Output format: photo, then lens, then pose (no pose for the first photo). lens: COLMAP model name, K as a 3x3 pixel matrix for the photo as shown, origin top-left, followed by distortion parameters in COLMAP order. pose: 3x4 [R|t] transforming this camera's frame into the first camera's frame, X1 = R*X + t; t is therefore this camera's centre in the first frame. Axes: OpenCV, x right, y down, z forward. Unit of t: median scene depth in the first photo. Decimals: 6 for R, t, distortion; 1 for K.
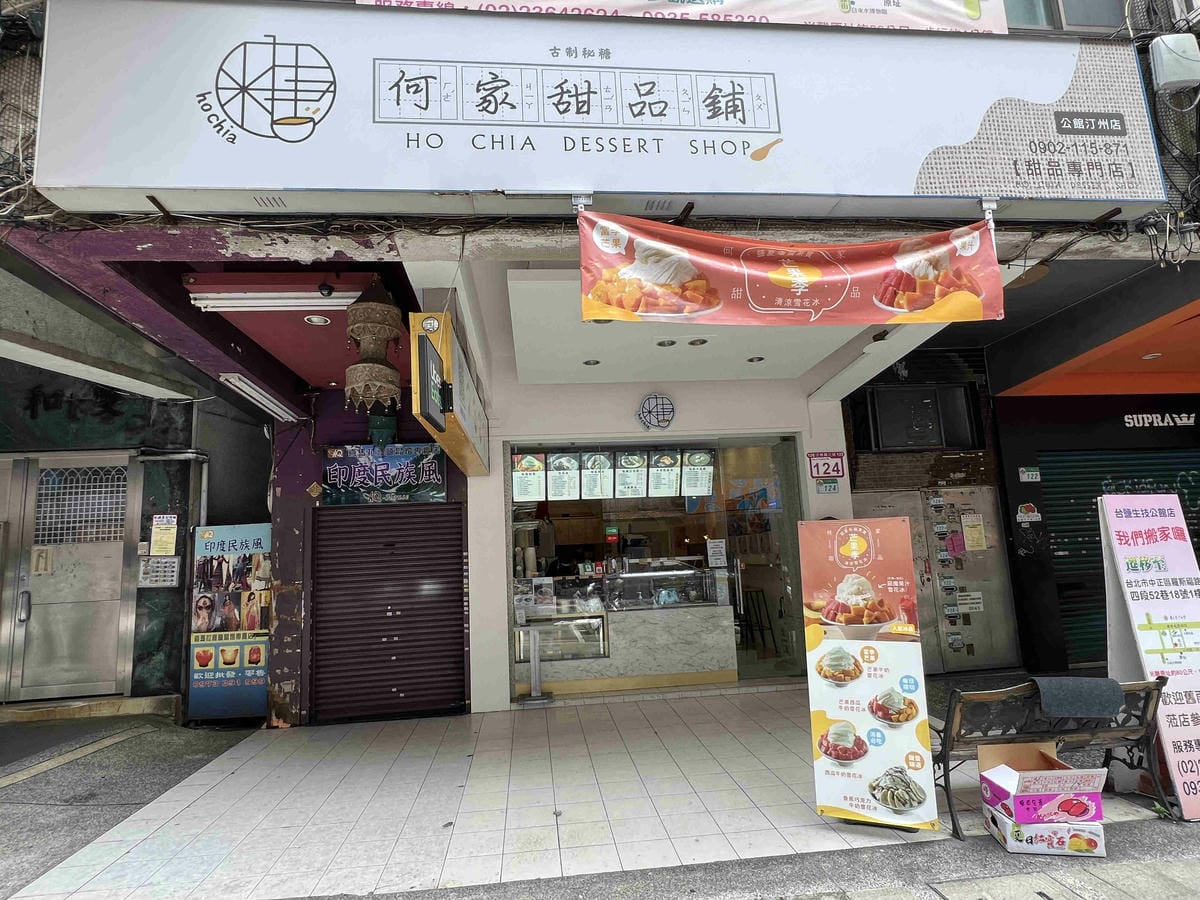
lens RADIAL K [[648.4, 0, 595.6], [0, 648.4, 454.1], [0, 0, 1]] dist [-0.006286, 0.002373]
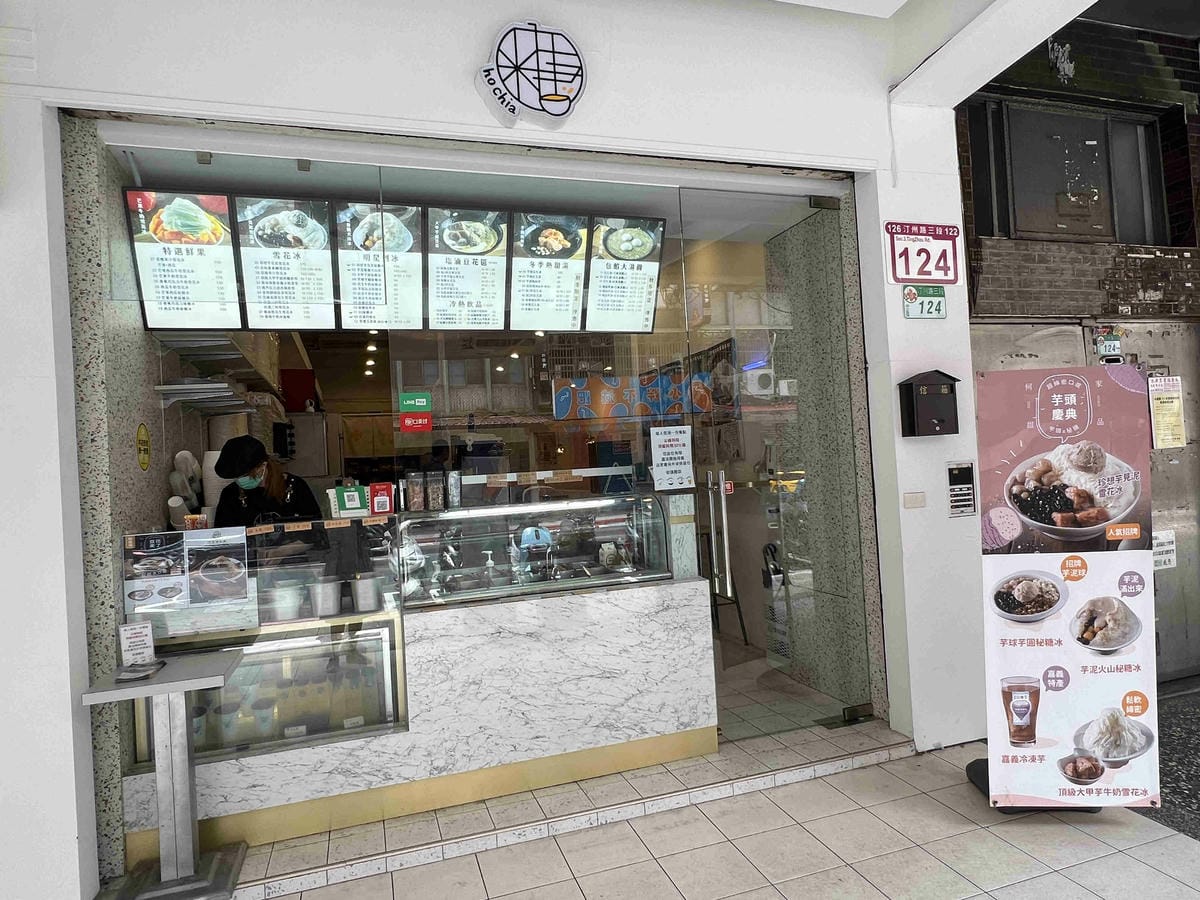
lens RADIAL K [[730.5, 0, 601.3], [0, 730.5, 451.8], [0, 0, 1]] dist [-0.000537, -0.005928]
pose [[0.976146, -0.006691, 0.217012, 0.042089], [-0.019359, 0.992861, 0.117695, 0.102470], [-0.216250, -0.119089, 0.969048, 0.602117]]
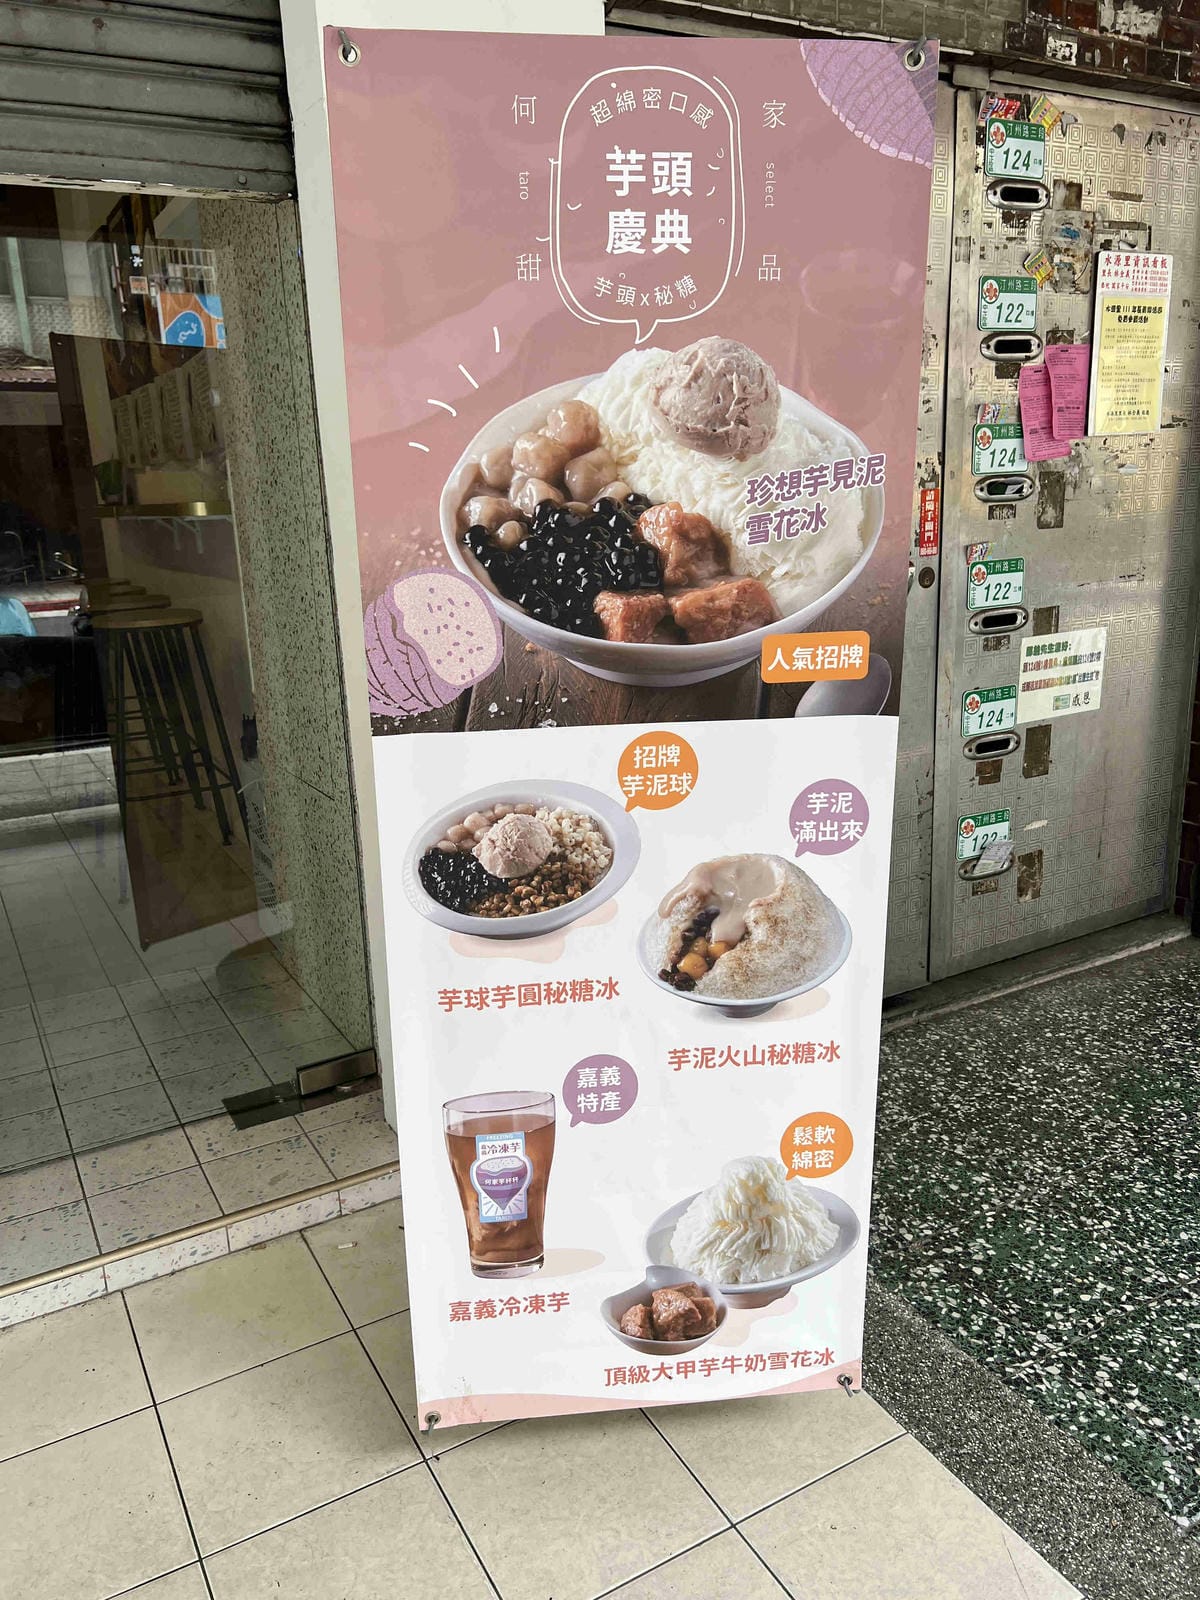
lens RADIAL K [[1208.2, 0, 603.1], [0, 1208.2, 806.3], [0, 0, 1]] dist [0.055824, -0.065798]
pose [[0.914071, -0.091643, 0.395064, 0.286479], [-0.066915, 0.926702, 0.369792, 0.136596], [-0.399995, -0.364452, 0.840939, 0.751018]]
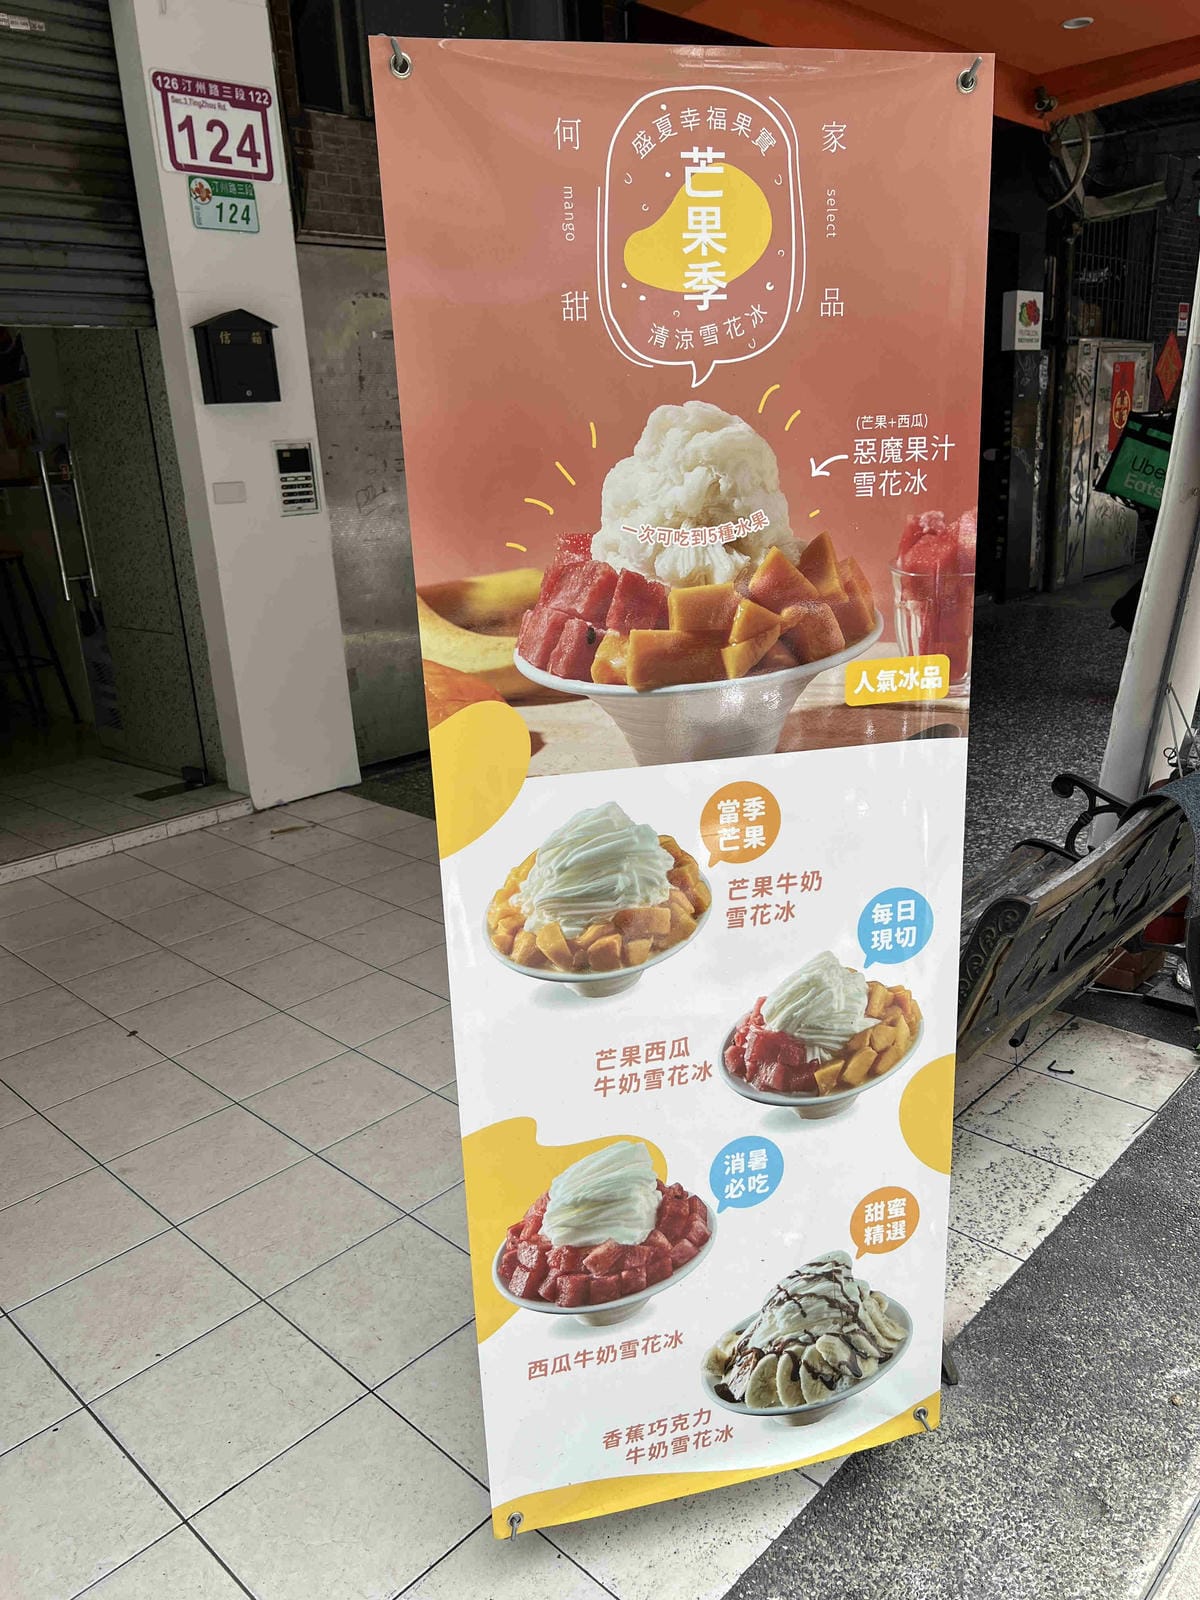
lens RADIAL K [[1208.2, 0, 600.5], [0, 1208.2, 805.3], [0, 0, 1]] dist [0.055824, -0.065798]
pose [[0.762186, -0.183392, 0.620838, 0.085755], [-0.077633, 0.926218, 0.368908, 0.091947], [-0.642686, -0.329374, 0.691713, 0.415450]]
